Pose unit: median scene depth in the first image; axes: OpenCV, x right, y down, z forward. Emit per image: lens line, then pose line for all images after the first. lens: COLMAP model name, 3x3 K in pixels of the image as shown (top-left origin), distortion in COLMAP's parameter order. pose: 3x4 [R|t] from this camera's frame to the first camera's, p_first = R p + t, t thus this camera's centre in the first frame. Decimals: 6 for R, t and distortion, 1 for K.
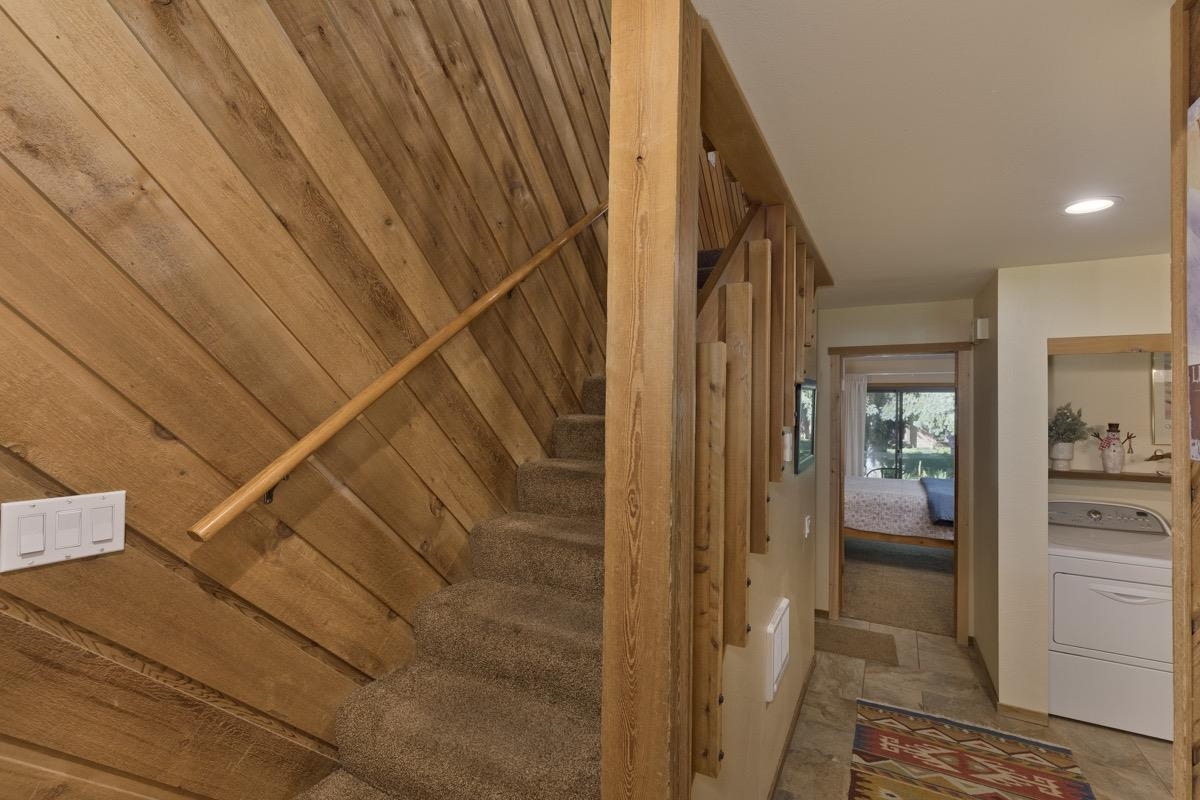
lens RADIAL K [[542.2, 0, 601.3], [0, 542.2, 396.5], [0, 0, 1]] dist [0.000644, 0.001121]
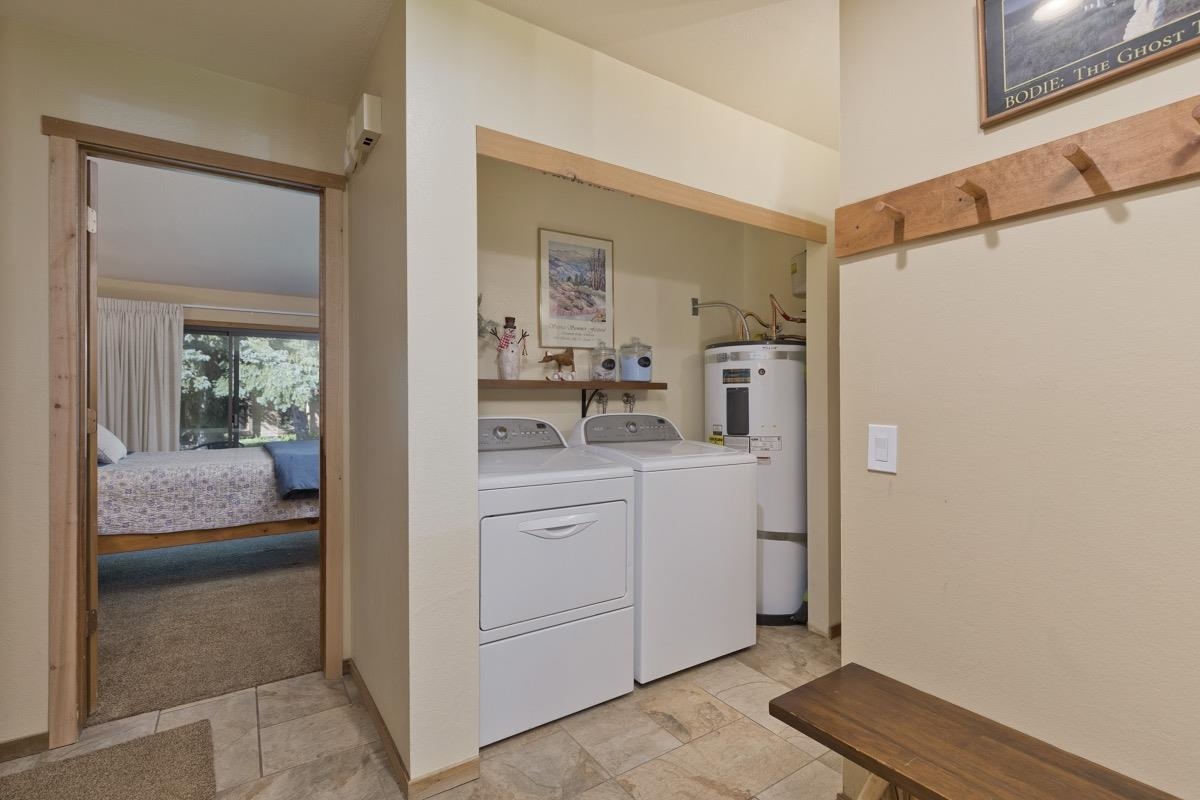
lens RADIAL K [[565.1, 0, 608.6], [0, 565.1, 397.0], [0, 0, 1]] dist [-0.005534, 0.000295]
pose [[0.471885, -0.010235, 0.881600, 0.240950], [-0.001782, 0.999920, 0.012562, 0.126879], [-0.881658, -0.007499, 0.471829, 0.404350]]
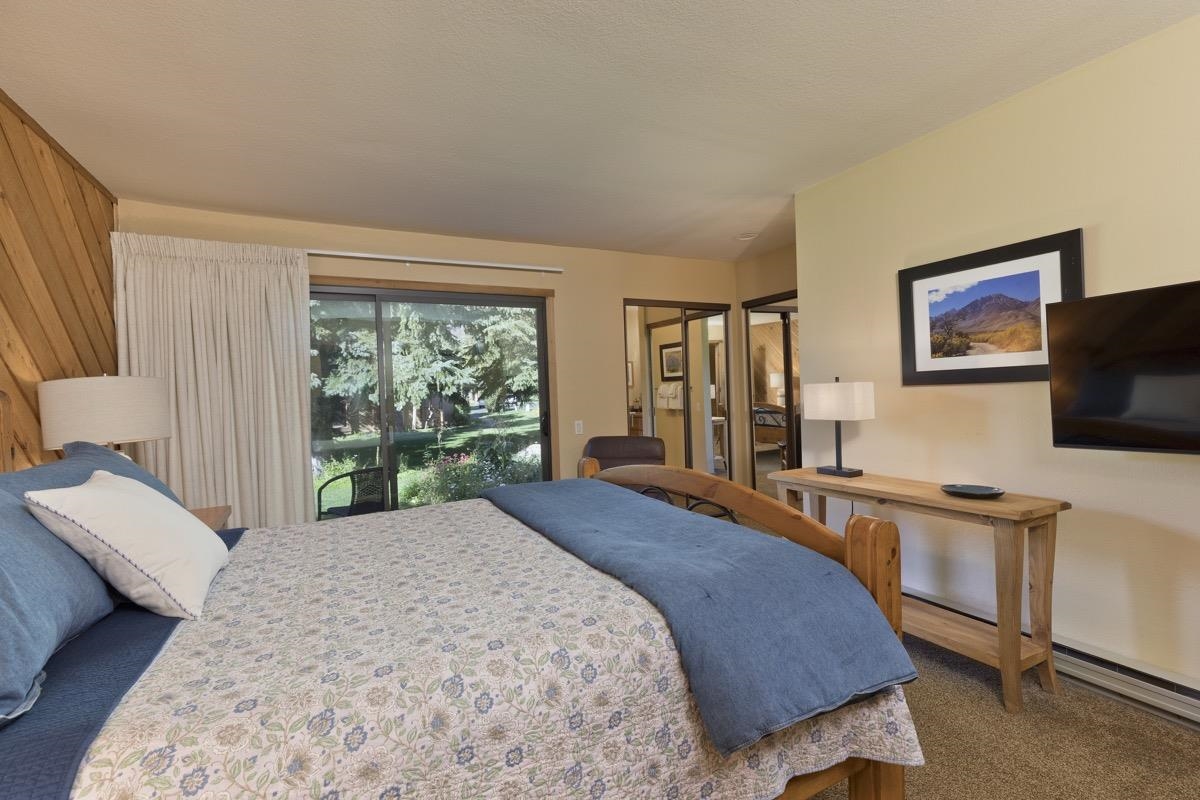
lens RADIAL K [[542.2, 0, 603.4], [0, 542.2, 400.5], [0, 0, 1]] dist [0.000644, 0.001121]
pose [[0.567187, -0.050835, 0.822018, 0.554452], [0.030830, 0.998704, 0.040489, 0.125880], [-0.823012, 0.002378, 0.568020, 1.183432]]
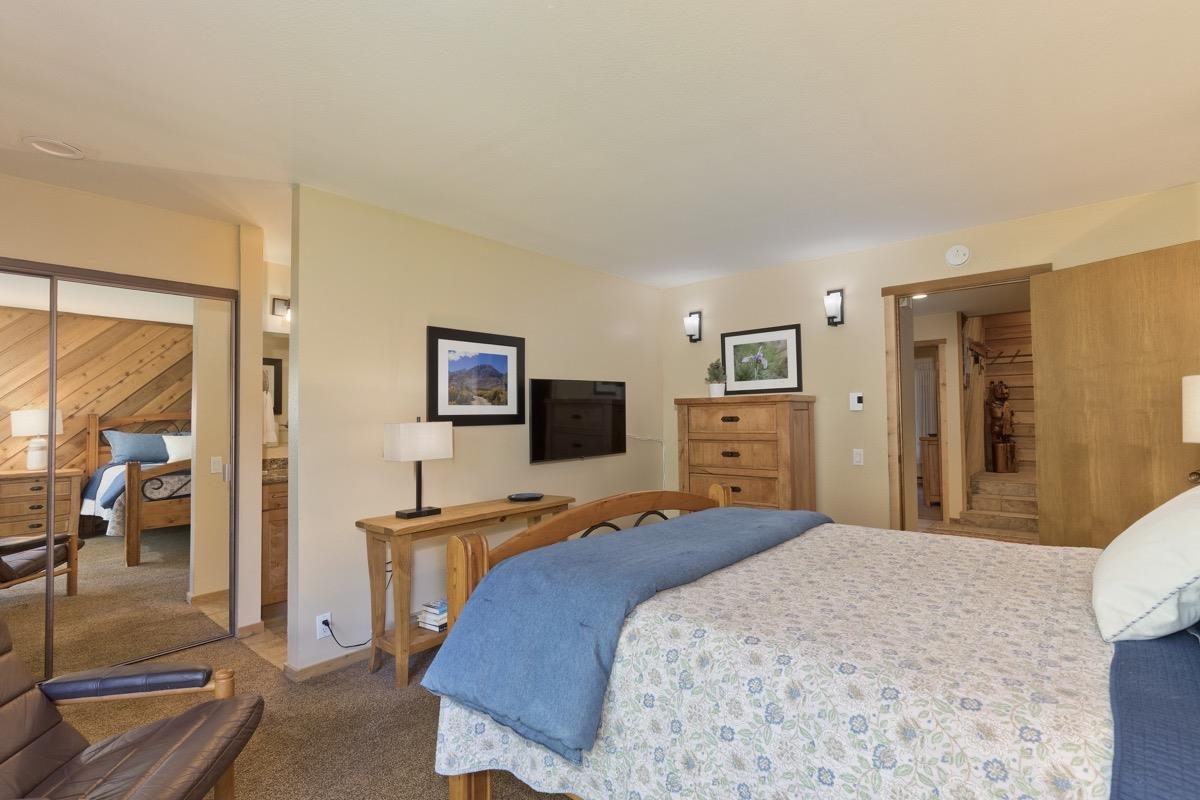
lens RADIAL K [[565.1, 0, 604.7], [0, 565.1, 400.8], [0, 0, 1]] dist [-0.005534, 0.000295]
pose [[-0.978184, -0.000354, 0.207740, 0.970468], [-0.009342, 0.999062, -0.042287, 0.142900], [-0.207531, -0.043305, -0.977270, 2.111630]]
